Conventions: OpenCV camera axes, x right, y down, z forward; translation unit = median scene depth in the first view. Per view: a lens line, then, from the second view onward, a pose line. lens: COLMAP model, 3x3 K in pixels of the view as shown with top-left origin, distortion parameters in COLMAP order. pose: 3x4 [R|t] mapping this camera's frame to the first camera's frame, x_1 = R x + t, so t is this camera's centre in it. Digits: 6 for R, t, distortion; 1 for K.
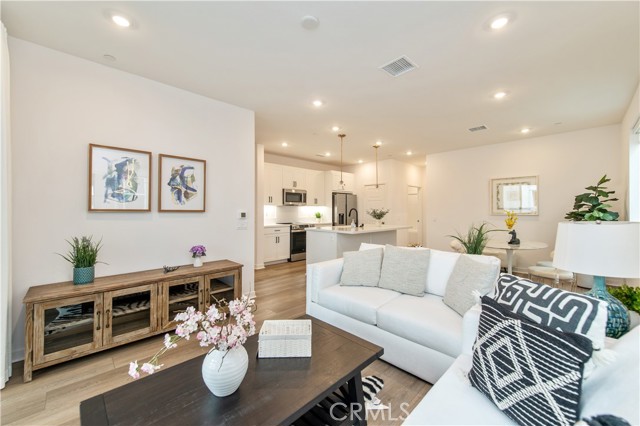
lens RADIAL K [[251.7, 0, 320.8], [0, 251.7, 209.8], [0, 0, 1]] dist [0.008471, -0.000291]
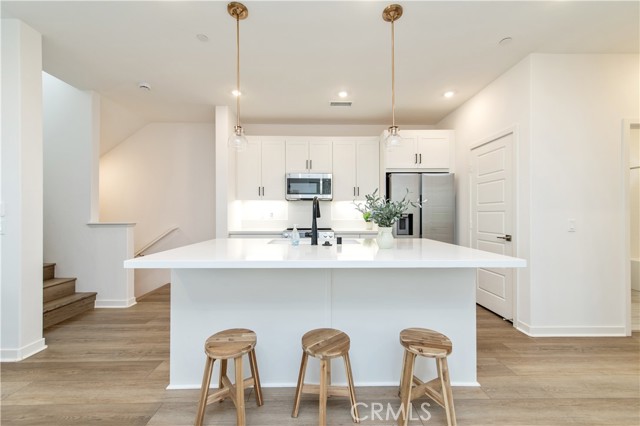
lens RADIAL K [[251.1, 0, 319.4], [0, 251.1, 213.6], [0, 0, 1]] dist [0.009043, -0.000007]
pose [[0.725400, -0.003390, -0.688319, 0.611832], [0.001295, 0.999993, -0.003560, 0.033047], [0.688326, 0.001691, 0.725399, 1.093848]]
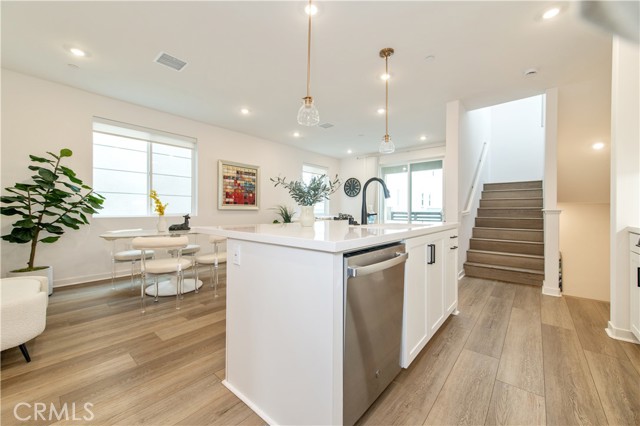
lens RADIAL K [[251.1, 0, 319.4], [0, 251.1, 213.6], [0, 0, 1]] dist [0.009043, -0.000007]
pose [[-0.996532, -0.003499, -0.083134, 0.373649], [-0.004203, 0.999957, 0.008298, 0.070923], [0.083101, 0.008619, -0.996504, 2.091538]]
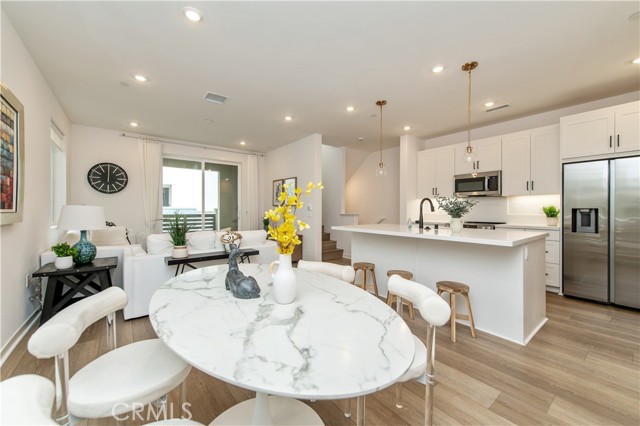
lens RADIAL K [[253.7, 0, 321.2], [0, 253.7, 209.5], [0, 0, 1]] dist [0.006162, -0.000483]
pose [[-0.108682, -0.001355, -0.994076, 1.159993], [0.001317, 0.999998, -0.001507, 0.034192], [0.994076, -0.001473, -0.108680, 1.236851]]
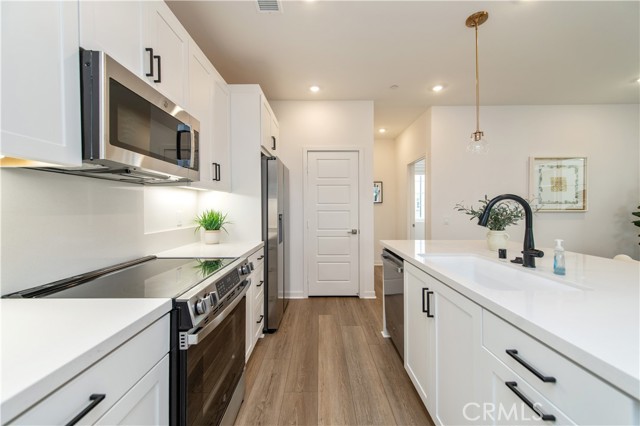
lens RADIAL K [[253.7, 0, 321.2], [0, 253.7, 209.5], [0, 0, 1]] dist [0.006162, -0.000483]
pose [[0.697965, -0.005703, 0.716109, -0.289843], [0.002341, 0.999981, 0.005682, 0.011809], [-0.716128, -0.002290, 0.697965, 1.448200]]
